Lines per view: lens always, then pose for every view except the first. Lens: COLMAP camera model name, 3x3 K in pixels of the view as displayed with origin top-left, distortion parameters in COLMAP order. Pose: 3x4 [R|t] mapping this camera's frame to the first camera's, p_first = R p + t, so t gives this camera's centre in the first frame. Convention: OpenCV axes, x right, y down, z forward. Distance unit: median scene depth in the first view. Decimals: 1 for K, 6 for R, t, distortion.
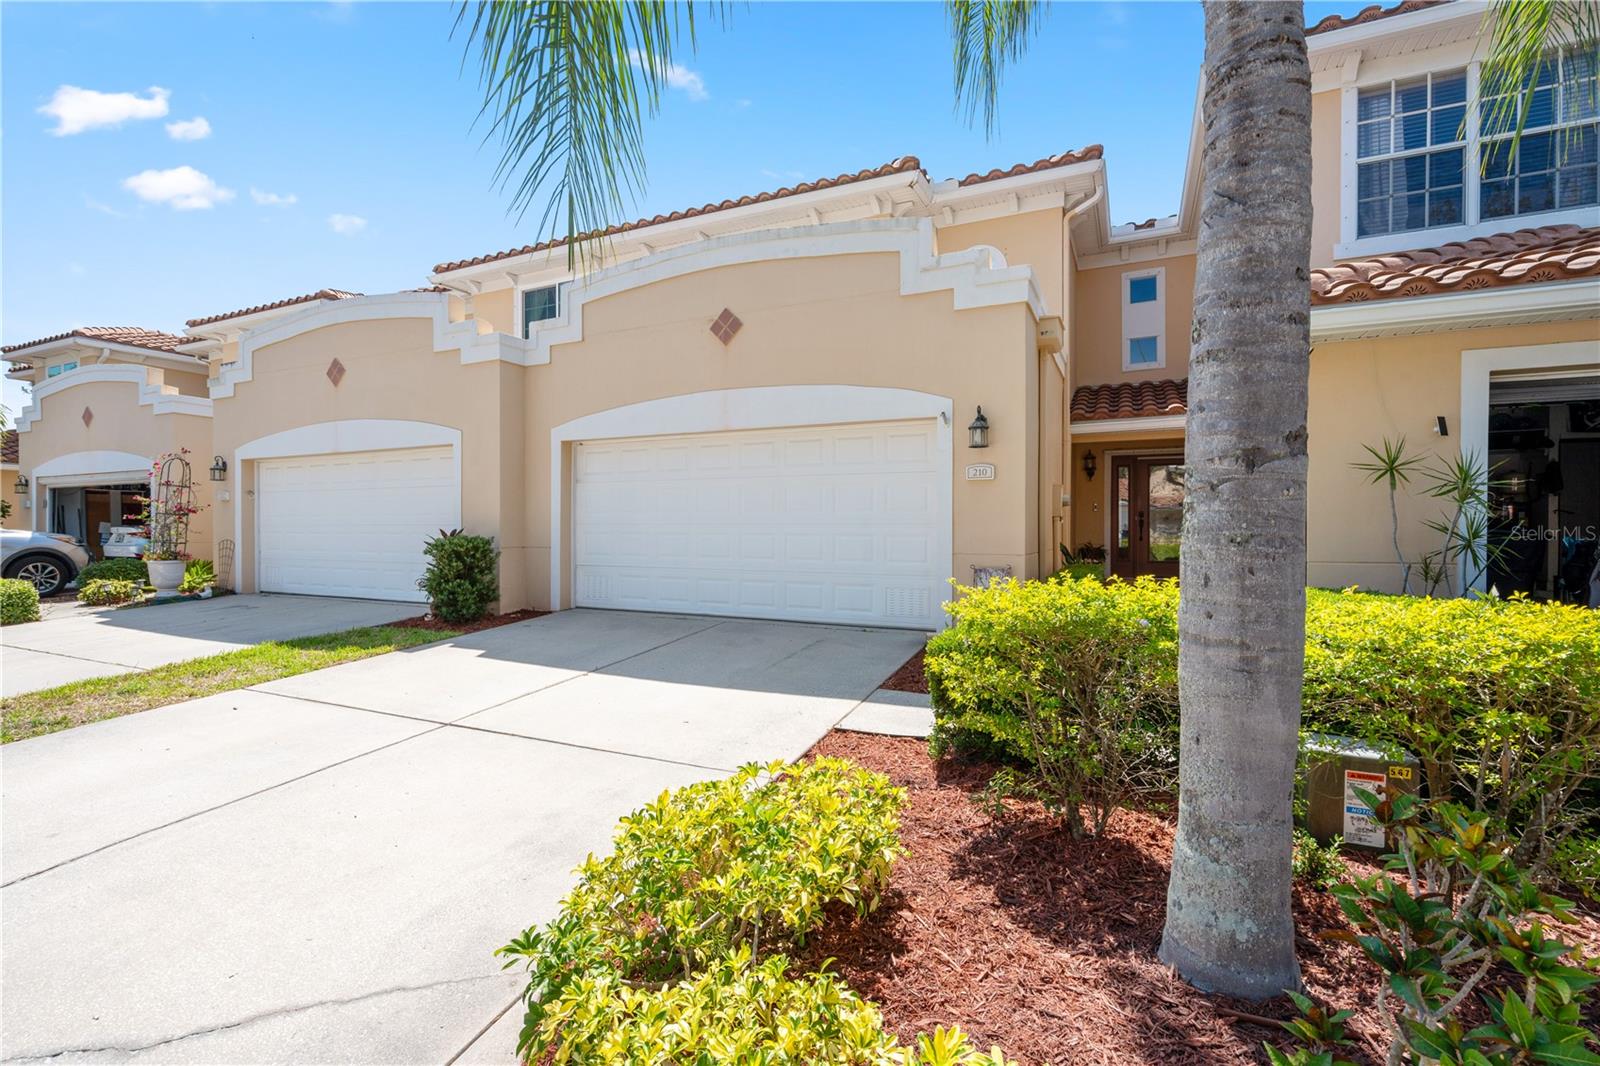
lens RADIAL K [[720.7, 0, 800.9], [0, 720.7, 530.3], [0, 0, 1]] dist [-0.004484, 0.000944]
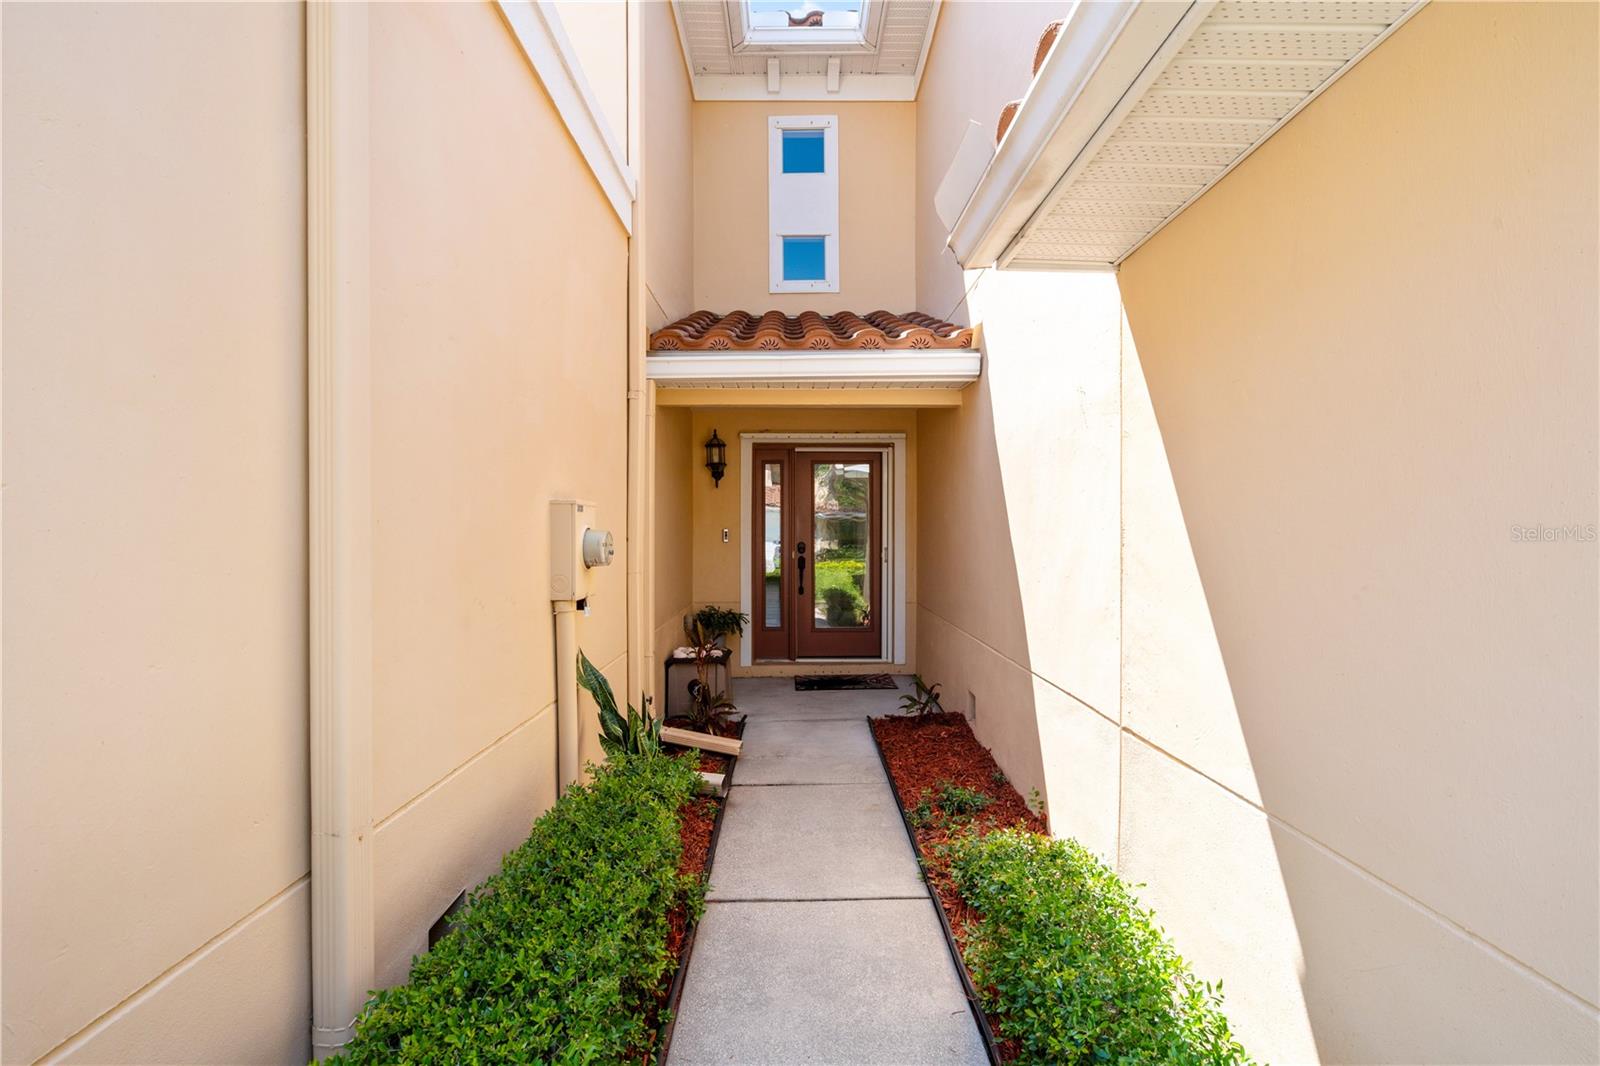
lens RADIAL K [[720.7, 0, 804.3], [0, 720.7, 528.7], [0, 0, 1]] dist [-0.004484, 0.000944]
pose [[0.901161, -0.003010, 0.433474, 0.229190], [0.004489, 0.999987, -0.002389, -0.036377], [-0.433462, 0.004099, 0.901163, 0.488490]]
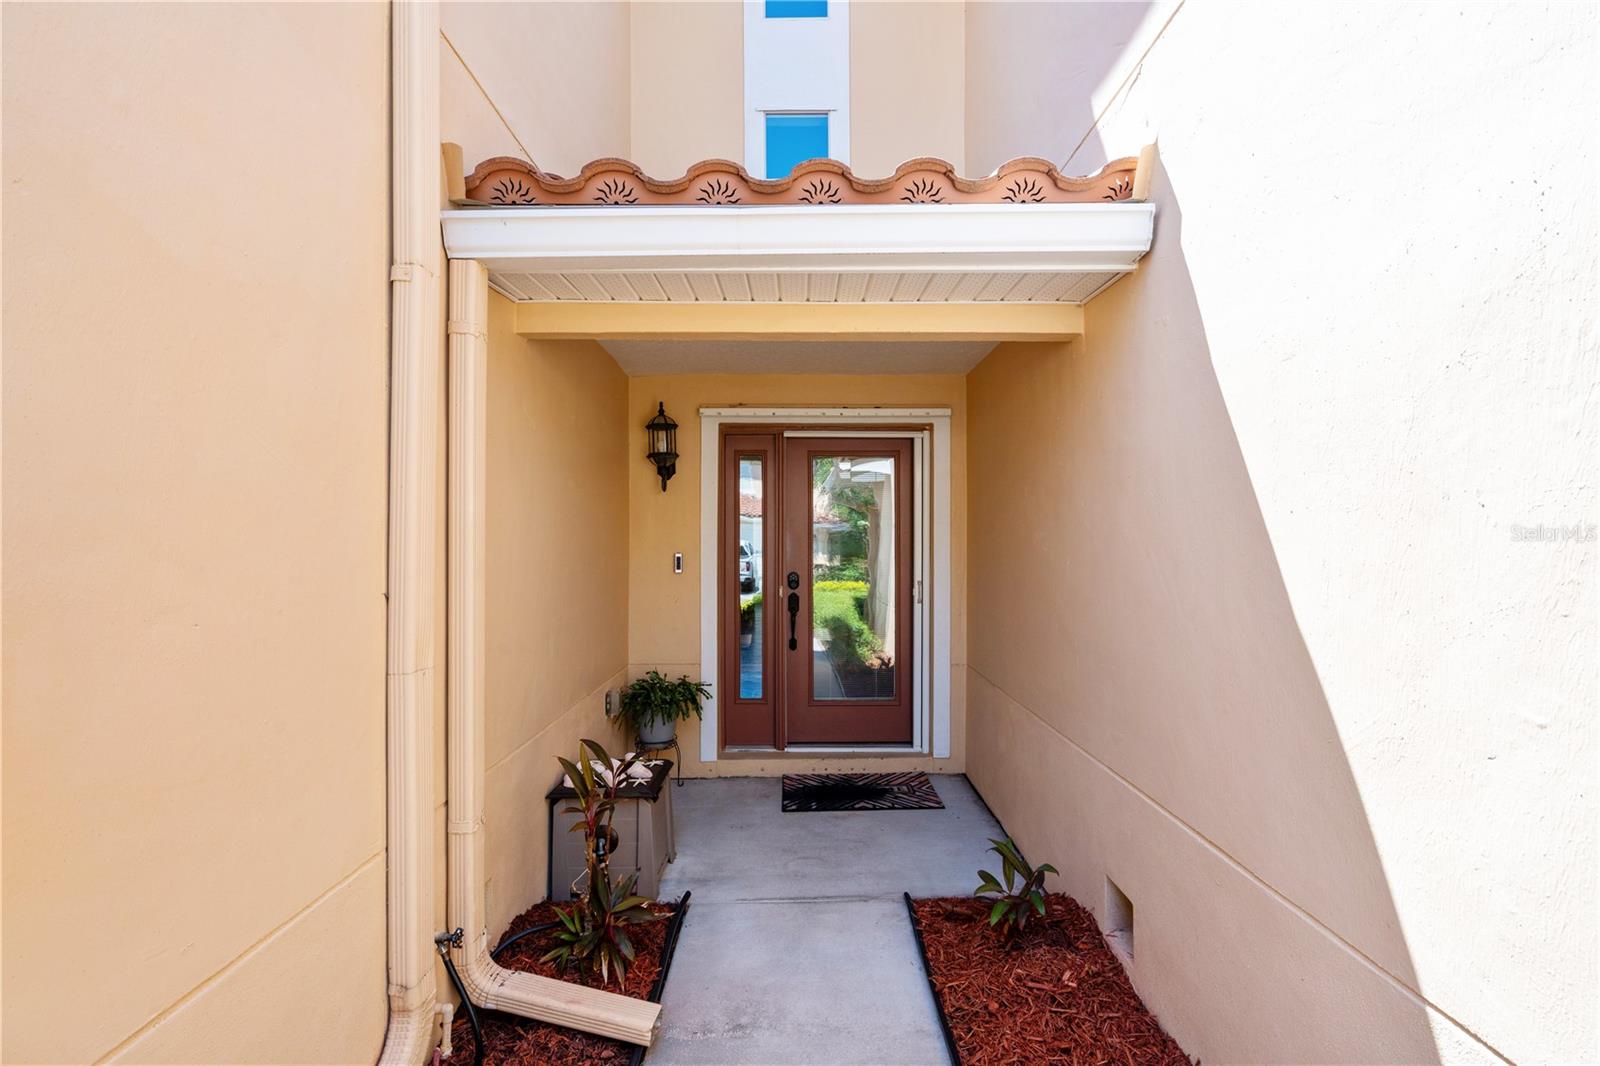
lens RADIAL K [[720.7, 0, 797.2], [0, 720.7, 539.4], [0, 0, 1]] dist [-0.004484, 0.000944]
pose [[0.905424, -0.002424, 0.424501, 0.314695], [0.003415, 0.999993, -0.001574, -0.044153], [-0.424494, 0.002875, 0.905426, 0.657665]]
